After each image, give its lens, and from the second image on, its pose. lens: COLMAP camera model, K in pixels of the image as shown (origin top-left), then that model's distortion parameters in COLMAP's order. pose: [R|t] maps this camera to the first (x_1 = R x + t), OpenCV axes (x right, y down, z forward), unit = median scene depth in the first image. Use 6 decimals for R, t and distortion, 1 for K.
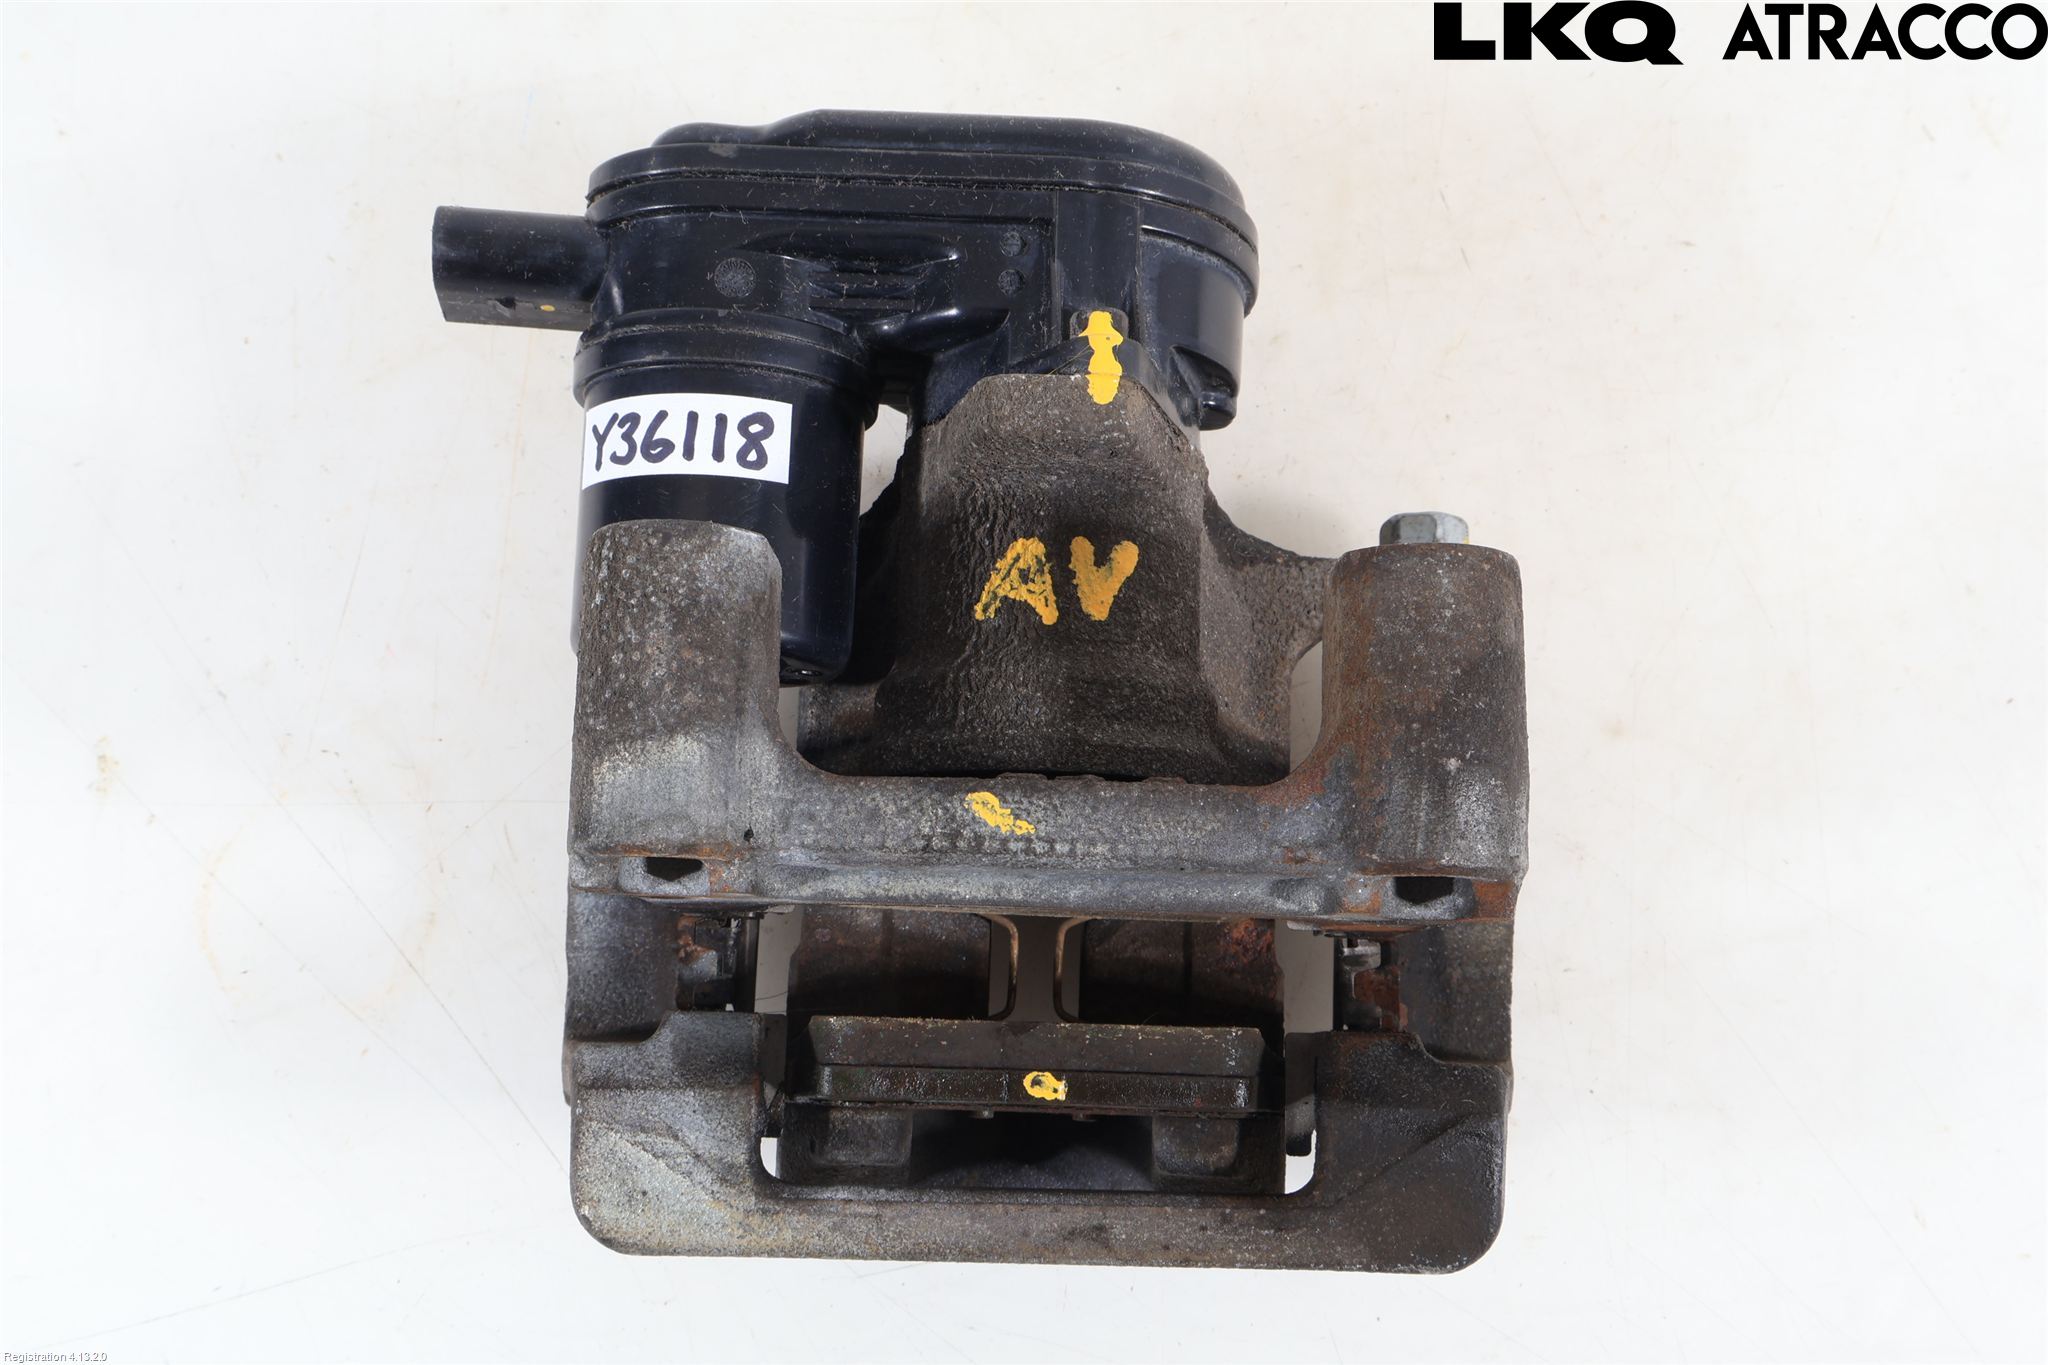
lens RADIAL K [[2065.6, 0, 1024.0], [0, 2065.6, 682.5], [0, 0, 1]] dist [0.018296, -0.003874]
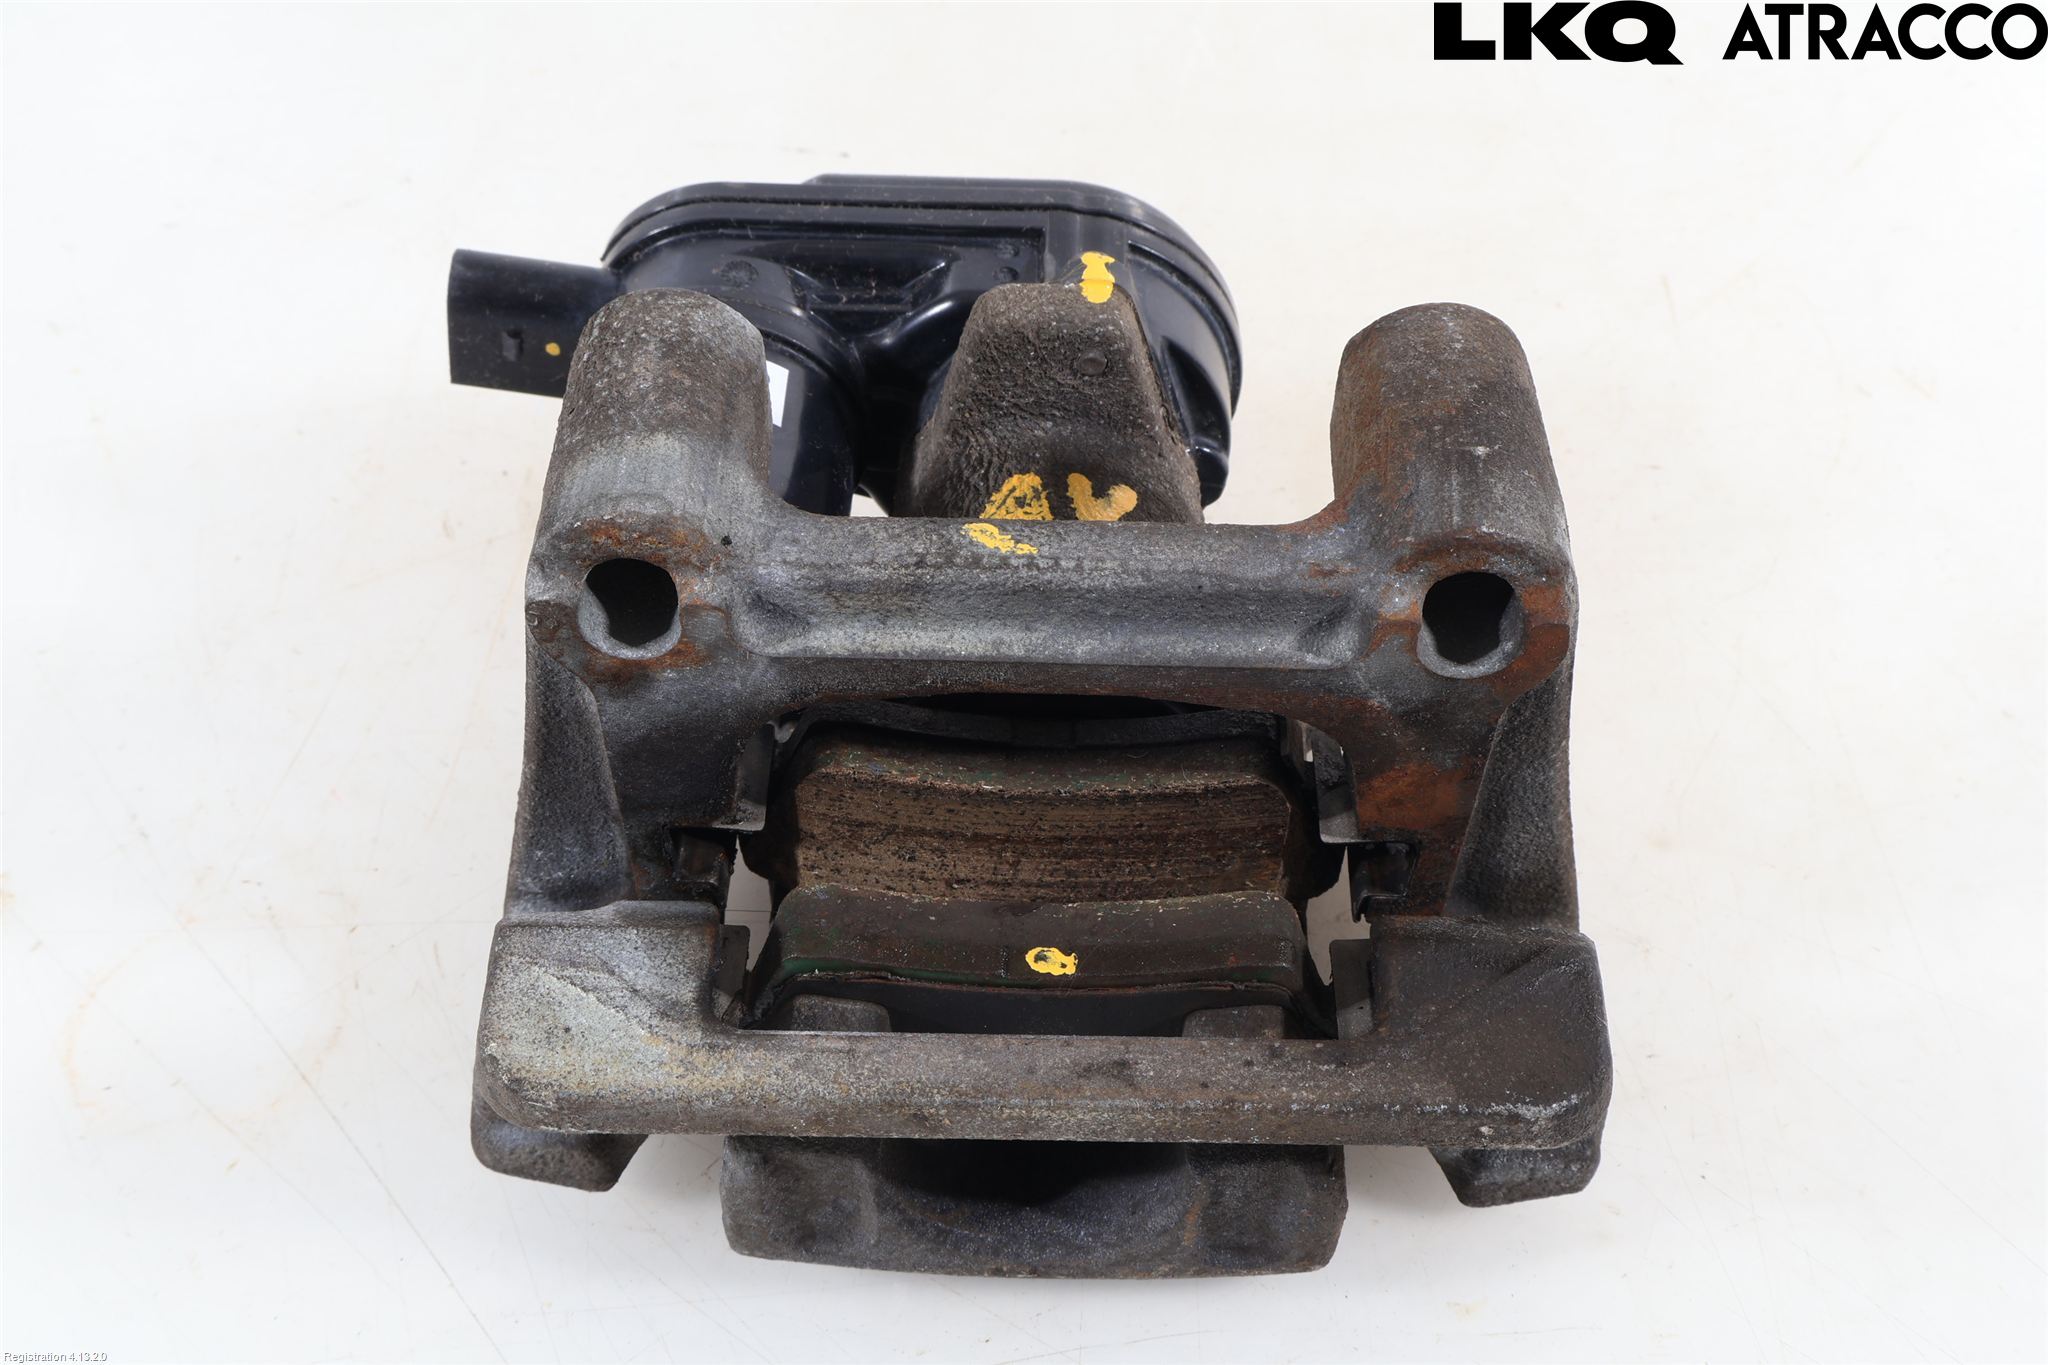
lens RADIAL K [[2089.7, 0, 1016.8], [0, 2089.7, 683.7], [0, 0, 1]] dist [0.013572, 0.012985]
pose [[0.999932, -0.003383, 0.011116, -0.013557], [0.008586, 0.859774, -0.510602, 0.555467], [-0.007830, 0.510663, 0.859745, 0.213632]]
